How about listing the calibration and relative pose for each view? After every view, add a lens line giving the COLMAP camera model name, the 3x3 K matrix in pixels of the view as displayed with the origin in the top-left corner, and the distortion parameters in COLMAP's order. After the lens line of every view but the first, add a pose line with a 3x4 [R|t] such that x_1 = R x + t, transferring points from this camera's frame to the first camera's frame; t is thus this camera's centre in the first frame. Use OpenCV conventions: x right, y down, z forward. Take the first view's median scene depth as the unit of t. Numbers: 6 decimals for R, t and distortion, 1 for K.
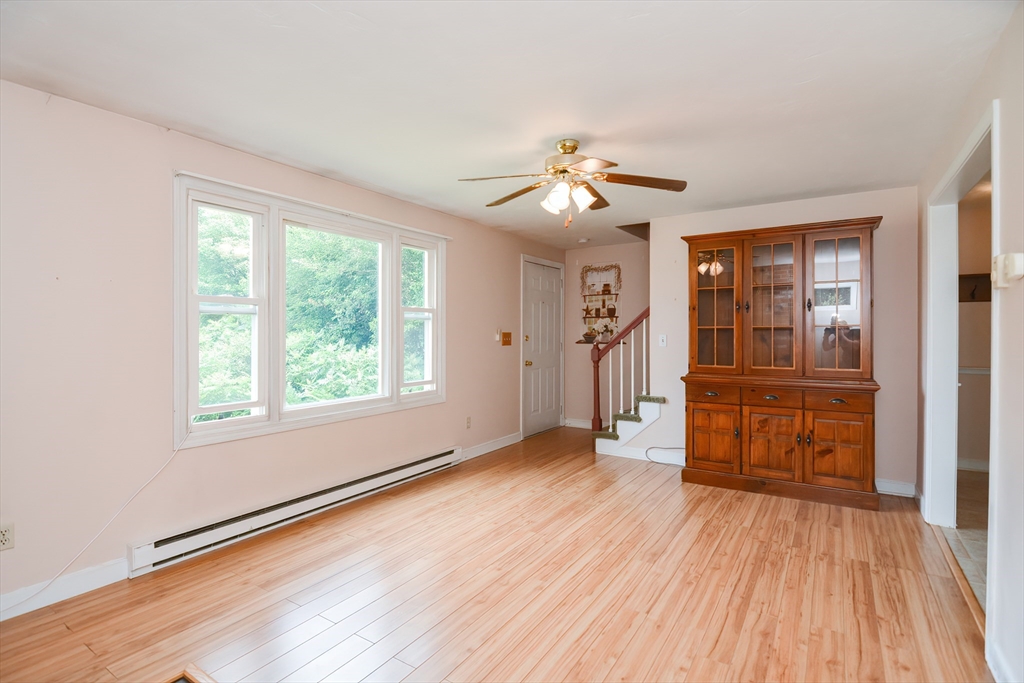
lens RADIAL K [[502.5, 0, 509.5], [0, 502.5, 342.5], [0, 0, 1]] dist [-0.000160, -0.001362]
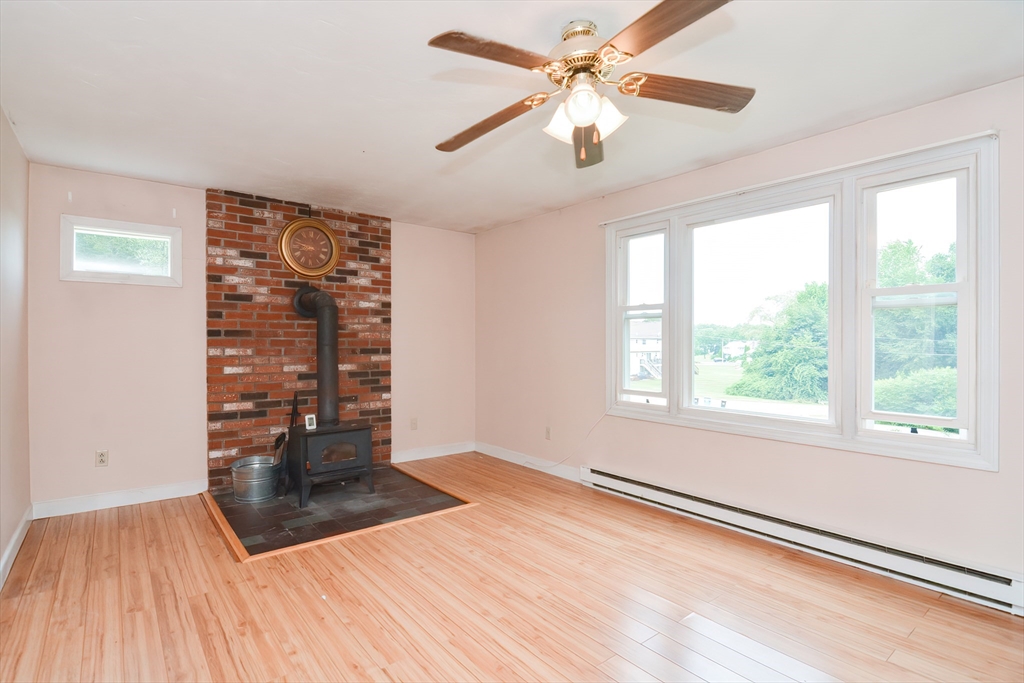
lens RADIAL K [[502.5, 0, 509.5], [0, 502.5, 342.5], [0, 0, 1]] dist [-0.000160, -0.001362]
pose [[-0.319400, -0.000083, -0.947620, 0.799447], [-0.021226, 0.999750, 0.007066, 0.001244], [0.947382, 0.022371, -0.319321, 1.178673]]
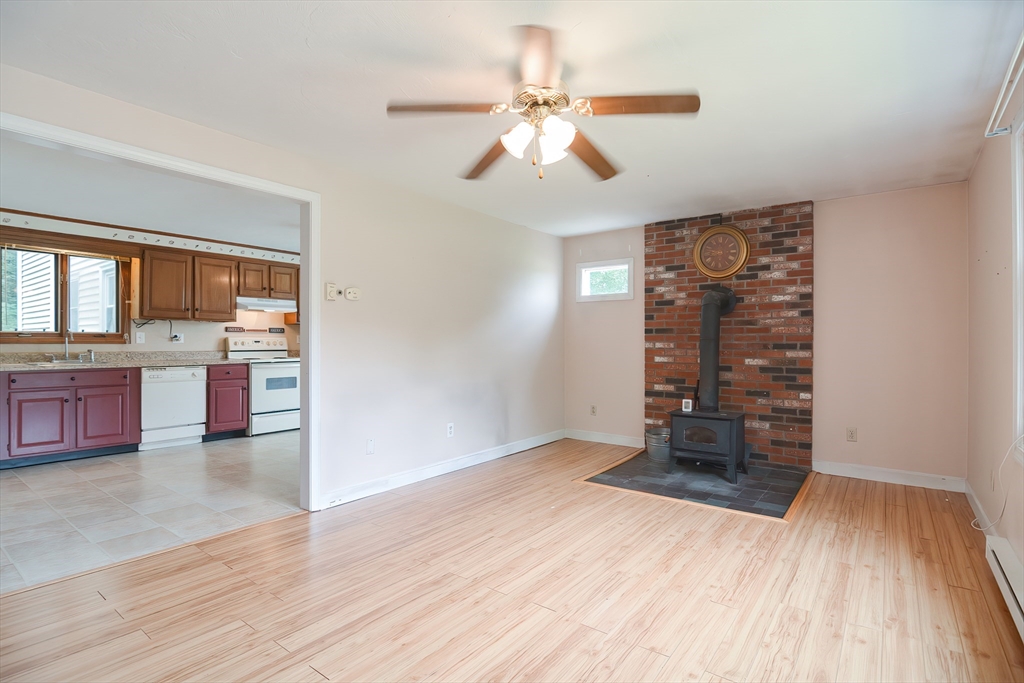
lens RADIAL K [[502.5, 0, 509.5], [0, 502.5, 342.5], [0, 0, 1]] dist [-0.000160, -0.001362]
pose [[-0.997012, -0.002106, 0.077224, 0.107315], [-0.000480, 0.999778, 0.021065, 0.005731], [-0.077252, 0.020965, -0.996791, 1.871341]]
